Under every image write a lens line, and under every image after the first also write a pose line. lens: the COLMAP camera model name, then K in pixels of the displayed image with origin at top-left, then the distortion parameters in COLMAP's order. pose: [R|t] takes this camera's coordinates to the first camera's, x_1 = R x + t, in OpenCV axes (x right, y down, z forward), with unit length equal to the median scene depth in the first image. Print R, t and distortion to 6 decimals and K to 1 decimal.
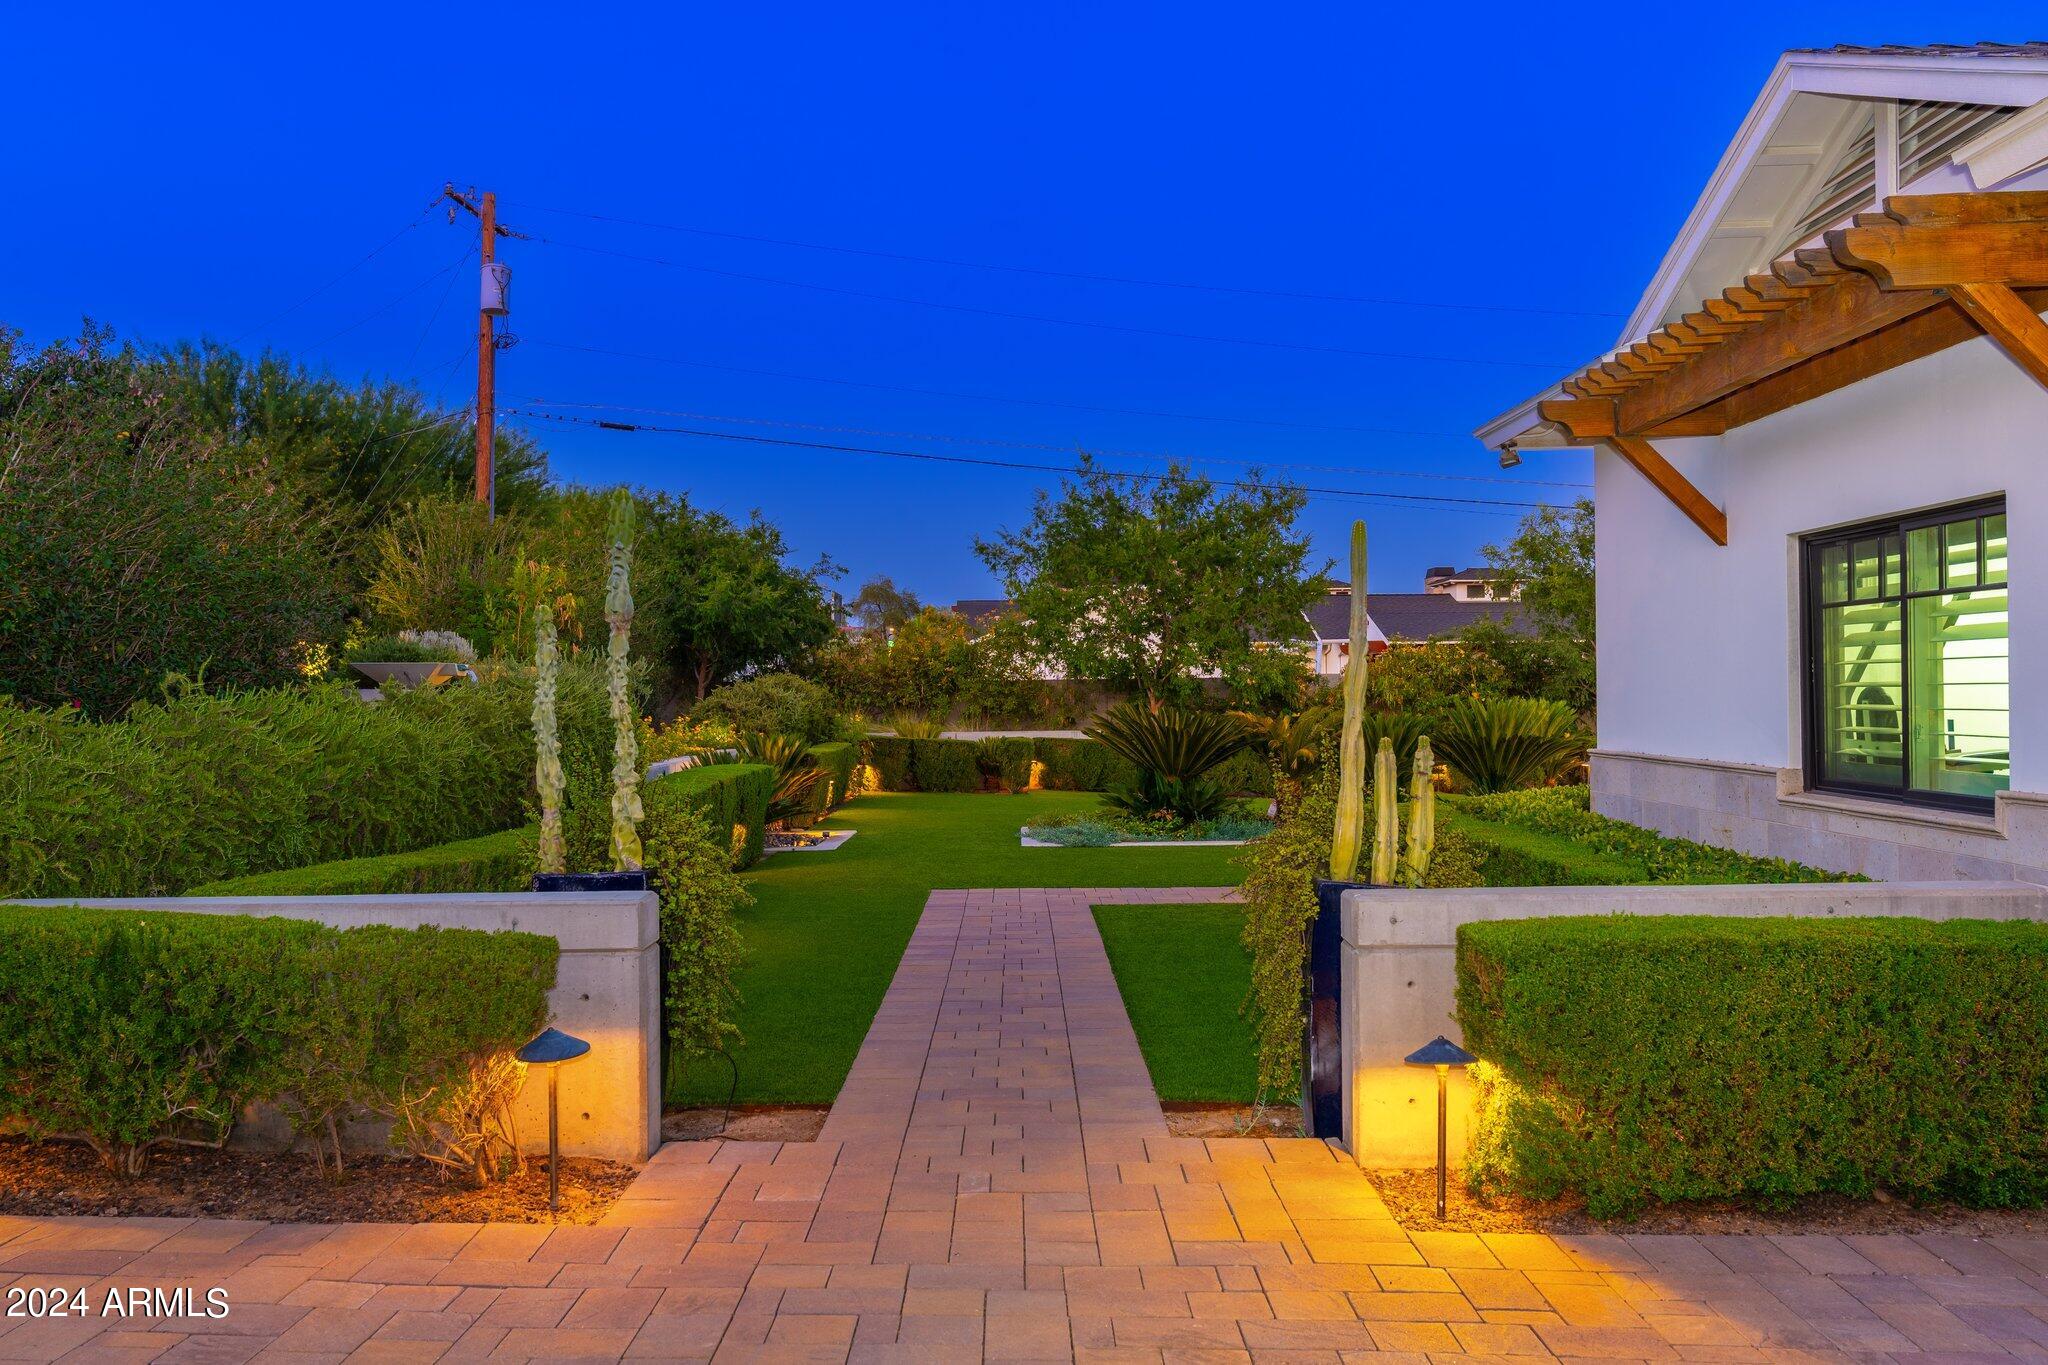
lens RADIAL K [[1717.4, 0, 1024.0], [0, 1717.4, 682.5], [0, 0, 1]] dist [0.001082, -0.000873]
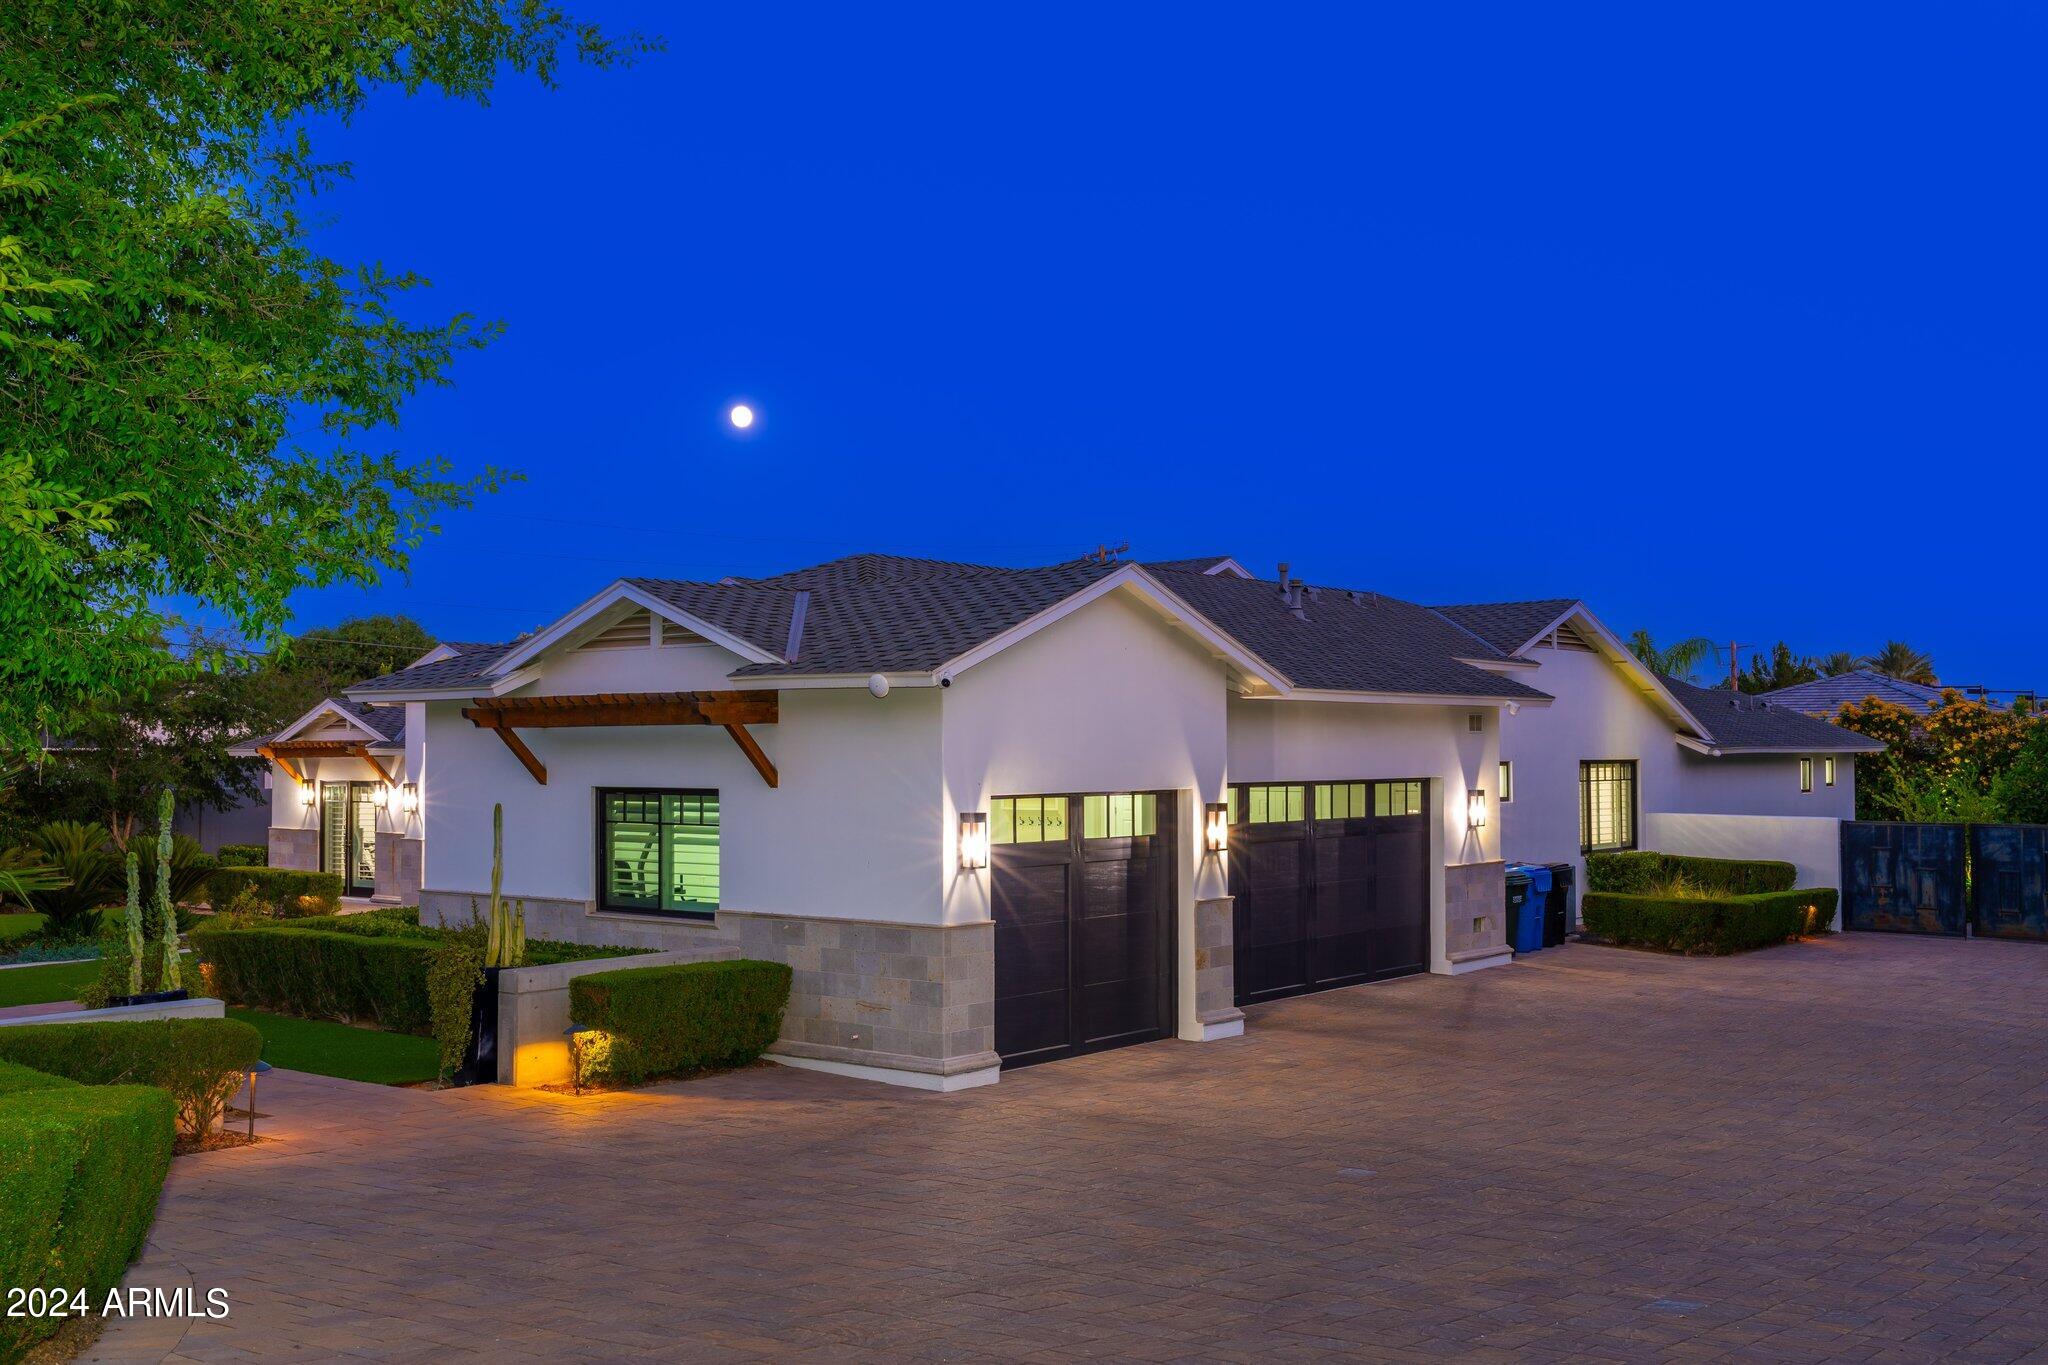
lens RADIAL K [[2035.7, 0, 1024.0], [0, 2035.7, 682.5], [0, 0, 1]] dist [0.002766, 0.002702]
pose [[0.627979, 0.032895, 0.777535, -1.368796], [-0.008703, 0.999341, -0.035249, -0.156578], [-0.778182, 0.015369, 0.627851, -1.131910]]
